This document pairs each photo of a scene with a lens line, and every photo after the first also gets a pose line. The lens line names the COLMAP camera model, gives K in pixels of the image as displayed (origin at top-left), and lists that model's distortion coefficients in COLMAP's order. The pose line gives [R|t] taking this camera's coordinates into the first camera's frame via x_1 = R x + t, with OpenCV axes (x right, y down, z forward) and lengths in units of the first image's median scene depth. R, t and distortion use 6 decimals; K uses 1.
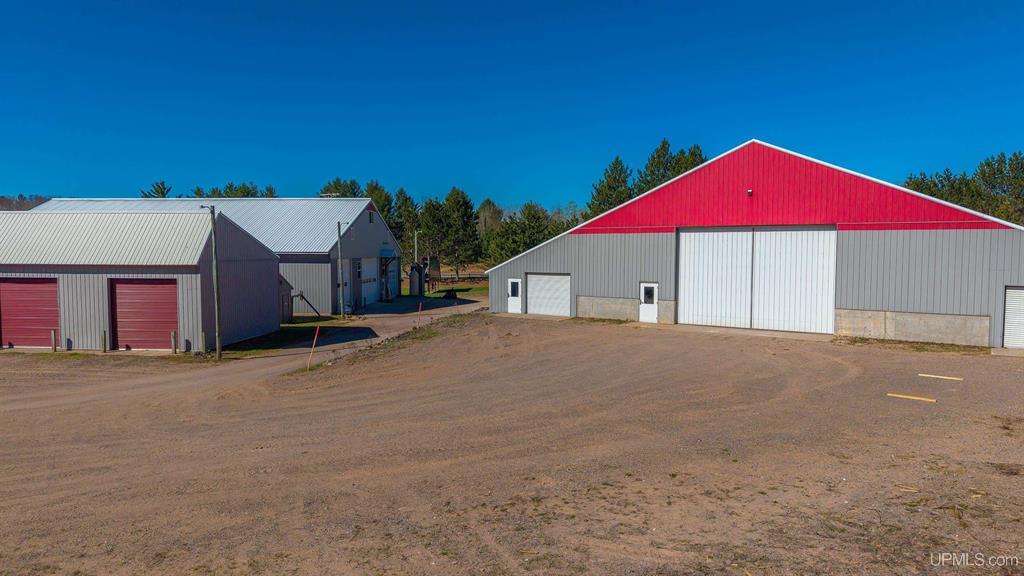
lens RADIAL K [[686.1, 0, 512.0], [0, 686.1, 288.0], [0, 0, 1]] dist [0.030038, -0.004105]
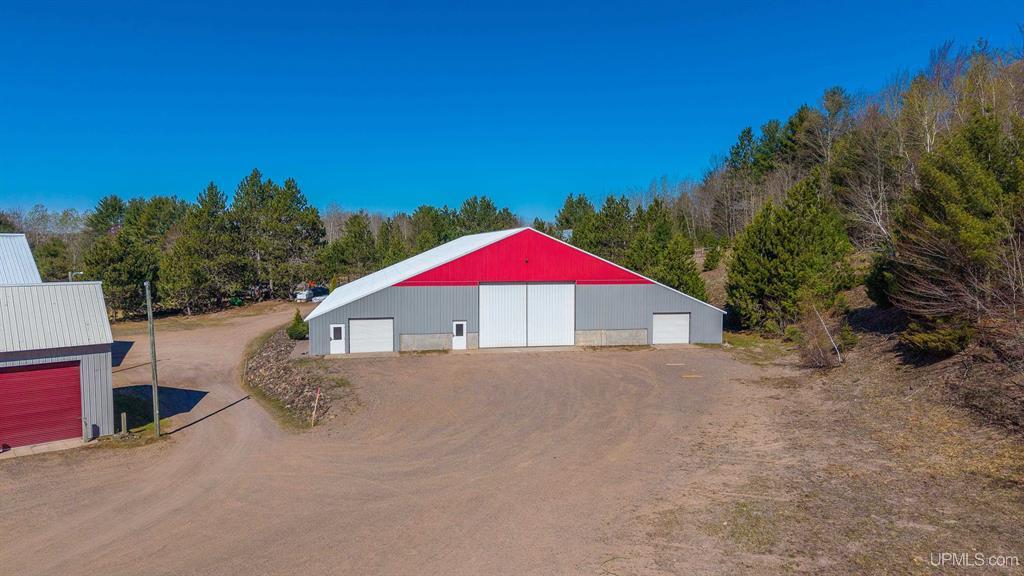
lens RADIAL K [[686.1, 0, 512.0], [0, 686.1, 288.0], [0, 0, 1]] dist [0.030038, -0.004105]
pose [[0.694313, -0.046140, 0.718193, -0.739540], [0.043757, 0.998803, 0.021866, -0.103210], [-0.718342, 0.016245, 0.695500, -0.049276]]
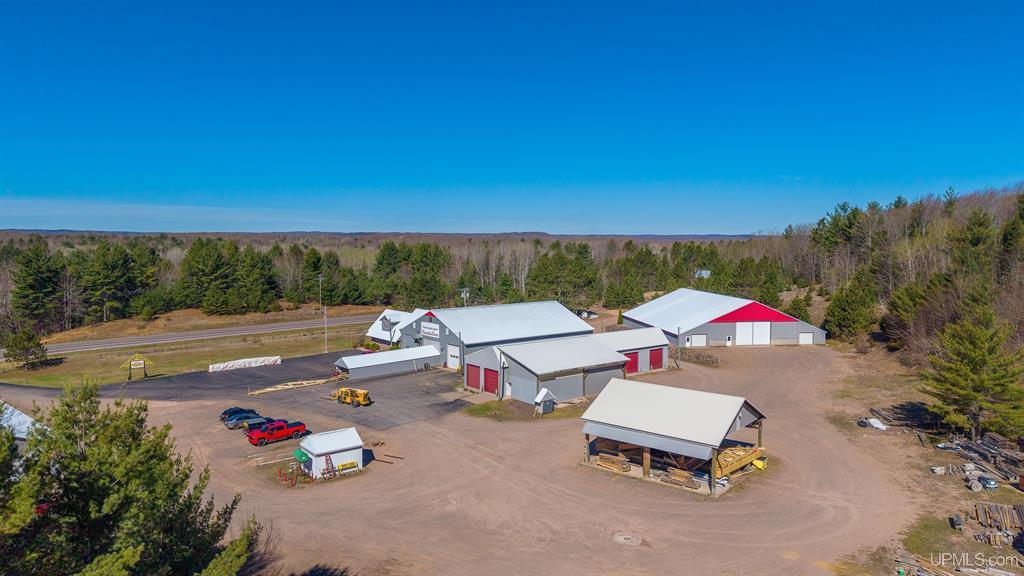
lens RADIAL K [[686.1, 0, 512.0], [0, 686.1, 288.0], [0, 0, 1]] dist [0.030038, -0.004105]
pose [[0.731688, -0.055008, 0.679417, -3.386934], [0.043699, 0.998474, 0.033779, -0.469438], [-0.680238, 0.004974, 0.732975, -1.034432]]
